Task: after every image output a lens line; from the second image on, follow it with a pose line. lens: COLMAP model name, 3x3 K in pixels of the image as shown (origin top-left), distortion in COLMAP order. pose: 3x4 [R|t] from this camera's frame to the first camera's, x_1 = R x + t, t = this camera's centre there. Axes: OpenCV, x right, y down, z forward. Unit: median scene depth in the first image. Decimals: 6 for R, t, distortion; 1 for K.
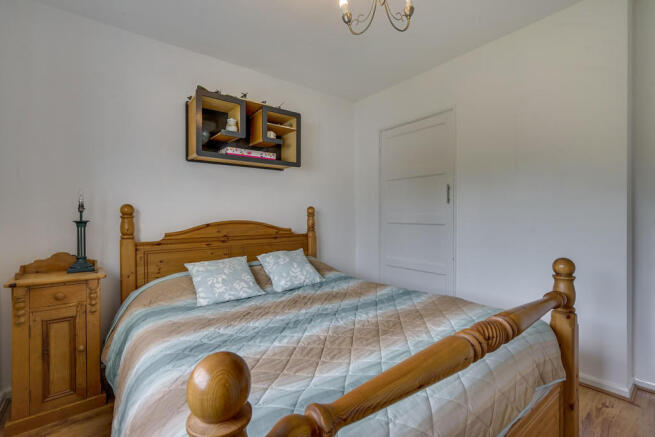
lens RADIAL K [[294.4, 0, 330.0], [0, 294.4, 217.9], [0, 0, 1]] dist [-0.002334, 0.000192]
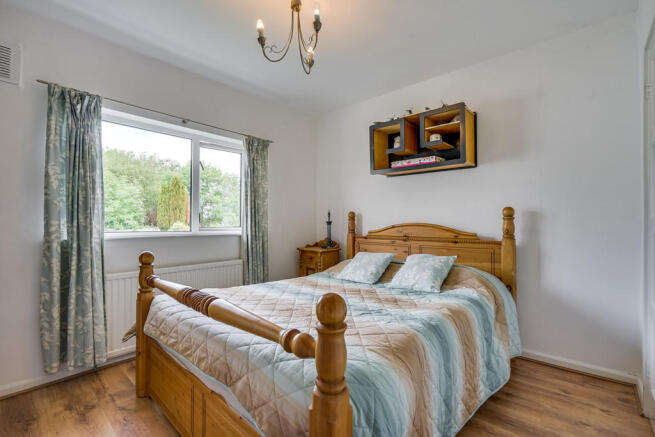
lens RADIAL K [[294.4, 0, 331.2], [0, 294.4, 213.5], [0, 0, 1]] dist [-0.002334, 0.000192]
pose [[0.183479, -0.015242, -0.982905, 0.753136], [-0.001599, 0.999874, -0.015804, -0.009172], [0.983022, 0.004472, 0.183432, 0.498979]]
